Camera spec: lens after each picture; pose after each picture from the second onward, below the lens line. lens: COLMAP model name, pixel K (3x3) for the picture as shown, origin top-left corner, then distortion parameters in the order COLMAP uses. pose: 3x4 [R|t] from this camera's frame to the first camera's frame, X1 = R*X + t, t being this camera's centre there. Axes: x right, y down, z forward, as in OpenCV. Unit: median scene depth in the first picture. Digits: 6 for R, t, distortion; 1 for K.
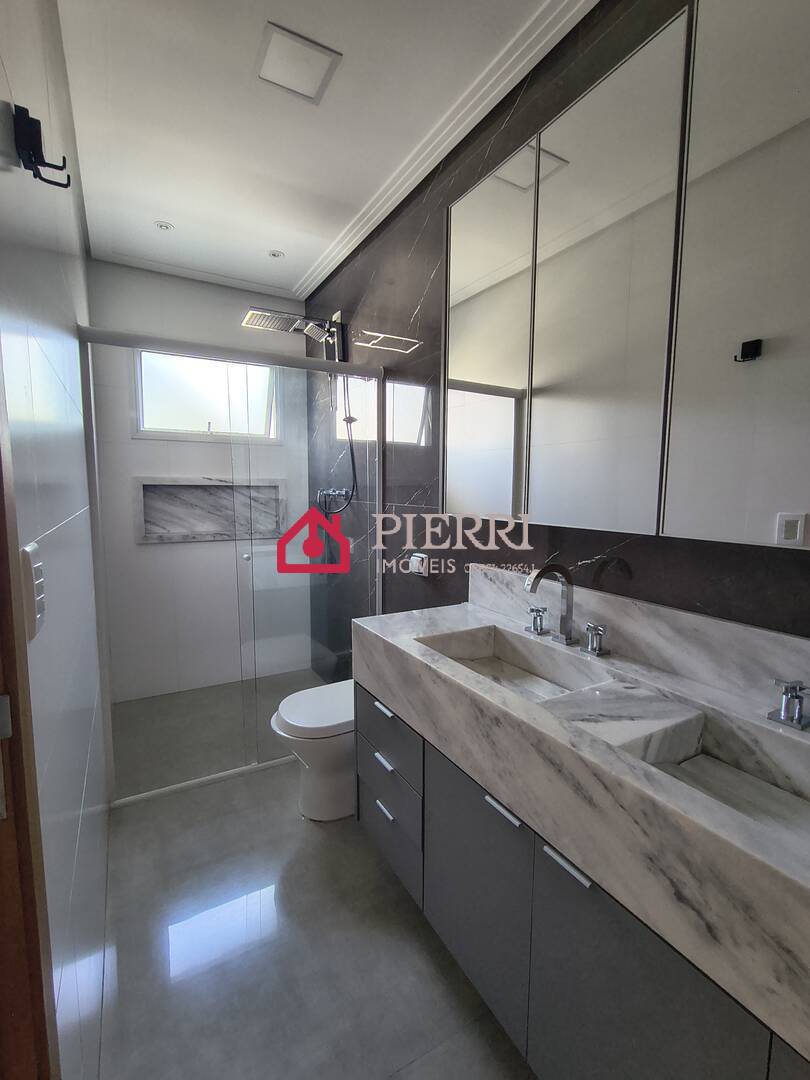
lens RADIAL K [[489.7, 0, 406.9], [0, 489.7, 541.5], [0, 0, 1]] dist [0.002194, -0.001283]
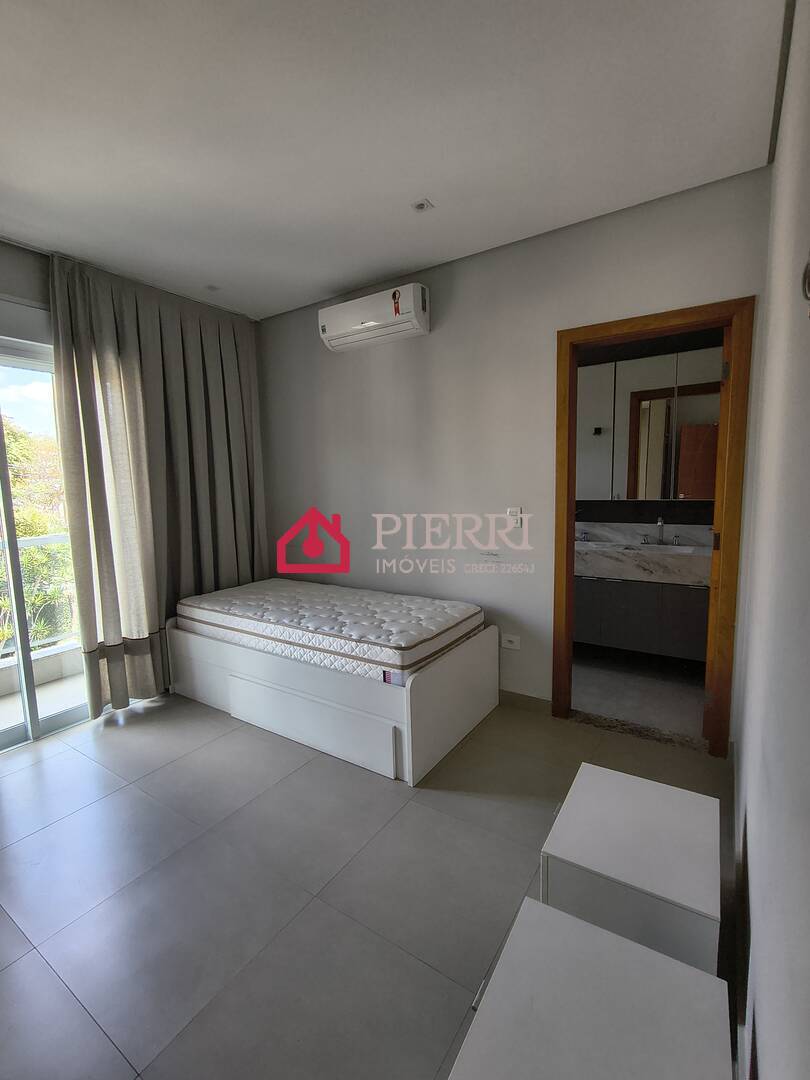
lens RADIAL K [[489.7, 0, 409.5], [0, 489.7, 541.2], [0, 0, 1]] dist [0.002194, -0.001283]
pose [[0.890769, -0.077264, 0.447840, -3.177451], [0.069564, 0.997010, 0.033645, 0.086255], [-0.449101, 0.001184, 0.893480, -1.997860]]
